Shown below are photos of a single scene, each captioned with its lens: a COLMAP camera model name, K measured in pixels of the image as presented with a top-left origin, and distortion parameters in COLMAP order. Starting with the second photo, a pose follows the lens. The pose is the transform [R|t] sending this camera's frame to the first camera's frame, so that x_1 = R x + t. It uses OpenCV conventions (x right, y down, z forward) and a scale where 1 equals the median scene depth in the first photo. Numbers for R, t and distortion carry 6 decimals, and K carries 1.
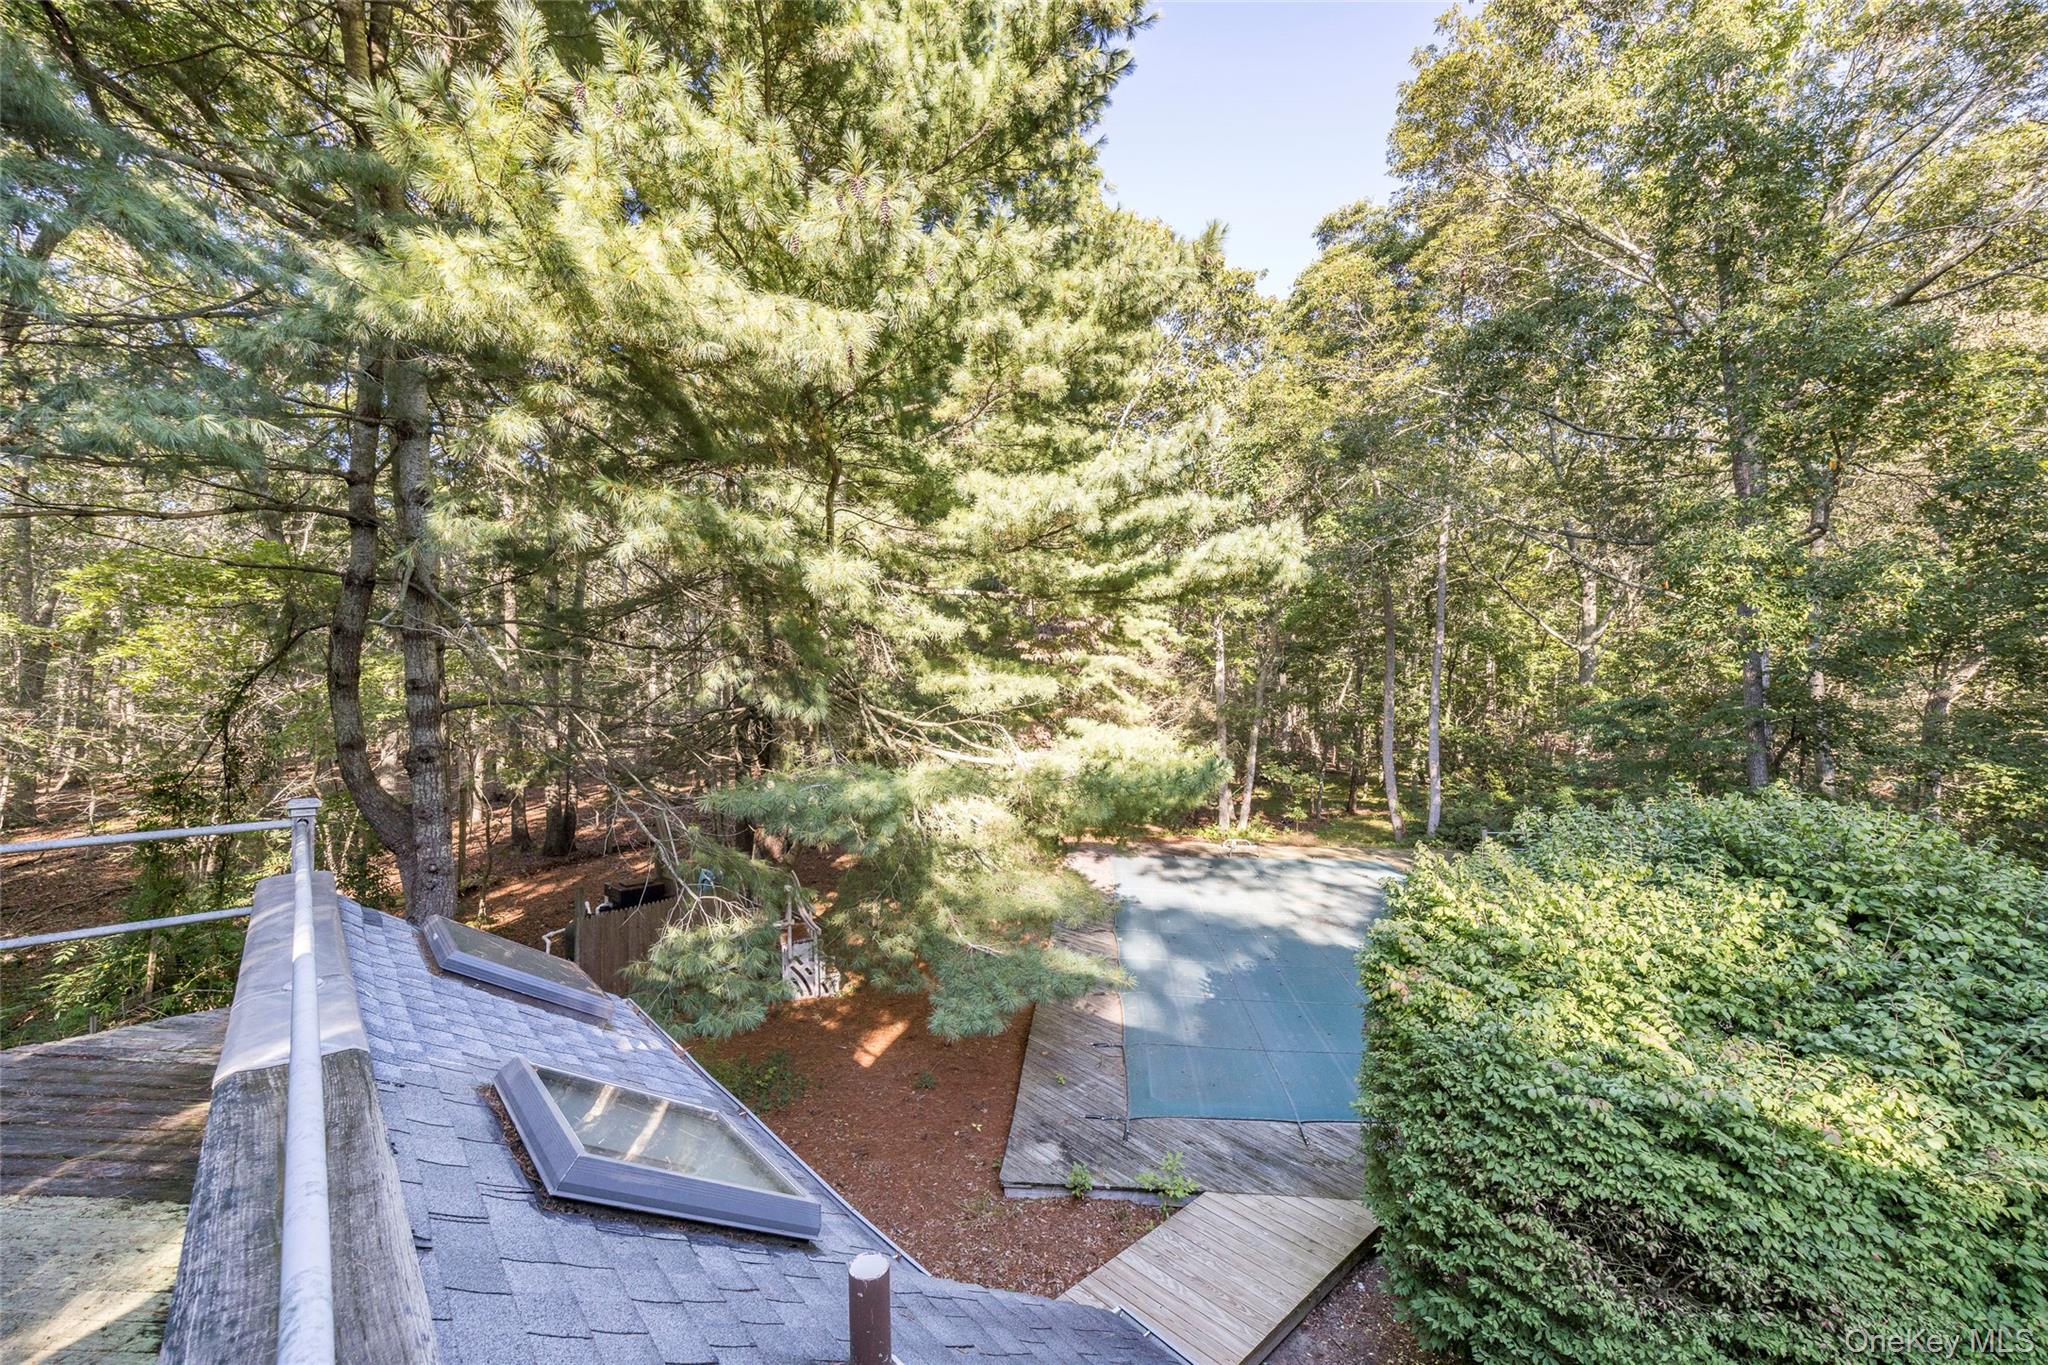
lens RADIAL K [[824.1, 0, 1033.6], [0, 824.1, 679.7], [0, 0, 1]] dist [0.000509, 0.000075]
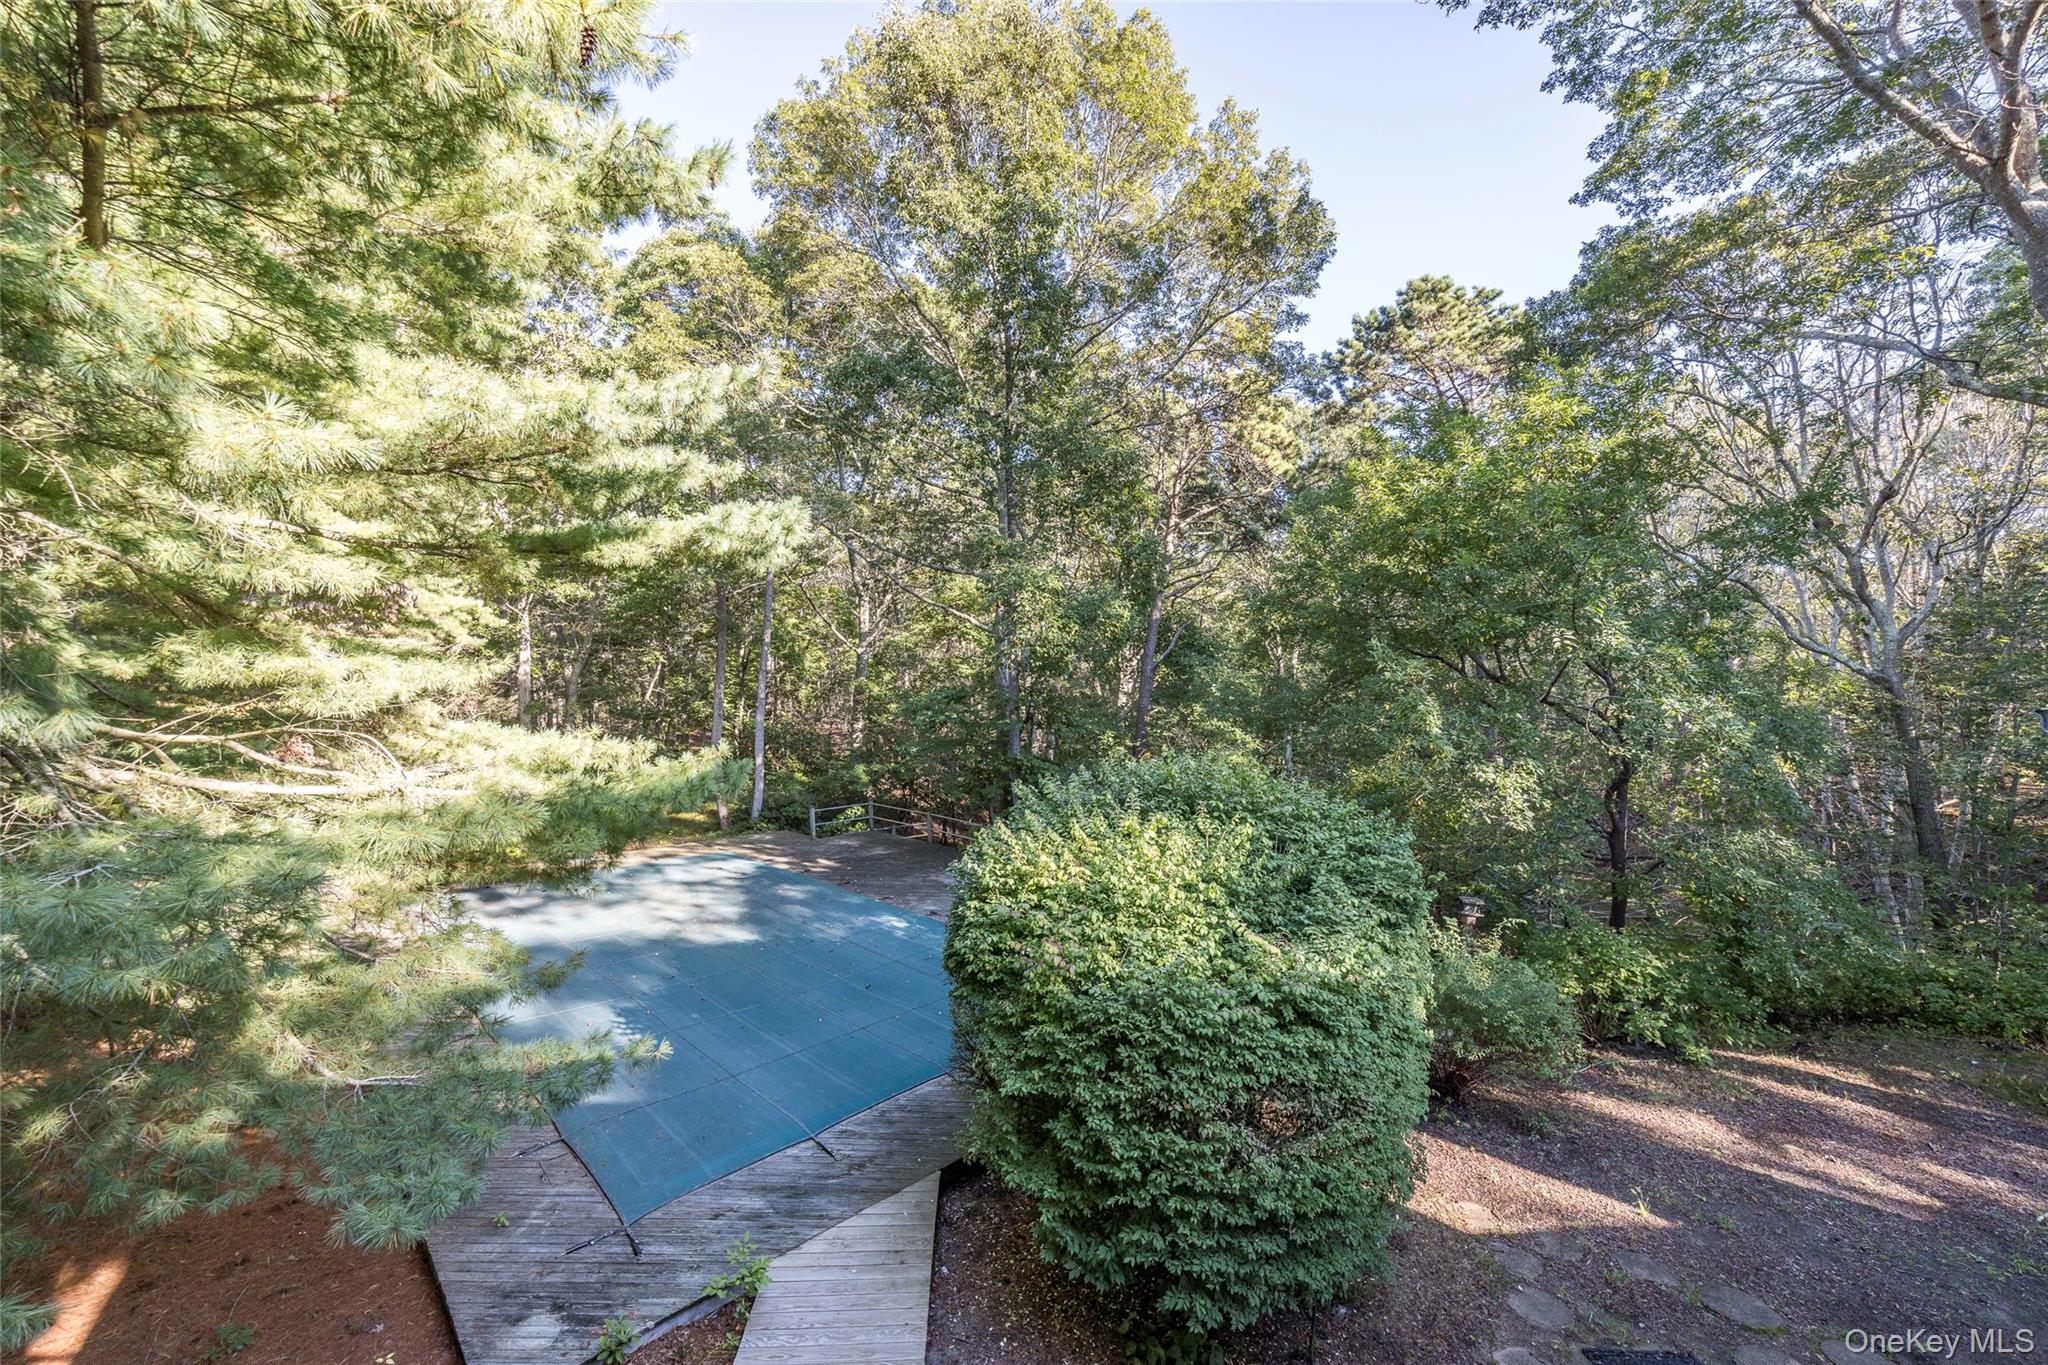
lens RADIAL K [[787.7, 0, 1031.9], [0, 787.7, 678.1], [0, 0, 1]] dist [0.001855, -0.000121]
pose [[0.657142, 0.007823, 0.753726, -0.193763], [-0.010892, 0.999940, -0.000882, 0.005848], [-0.753688, -0.007630, 0.657188, 0.207489]]
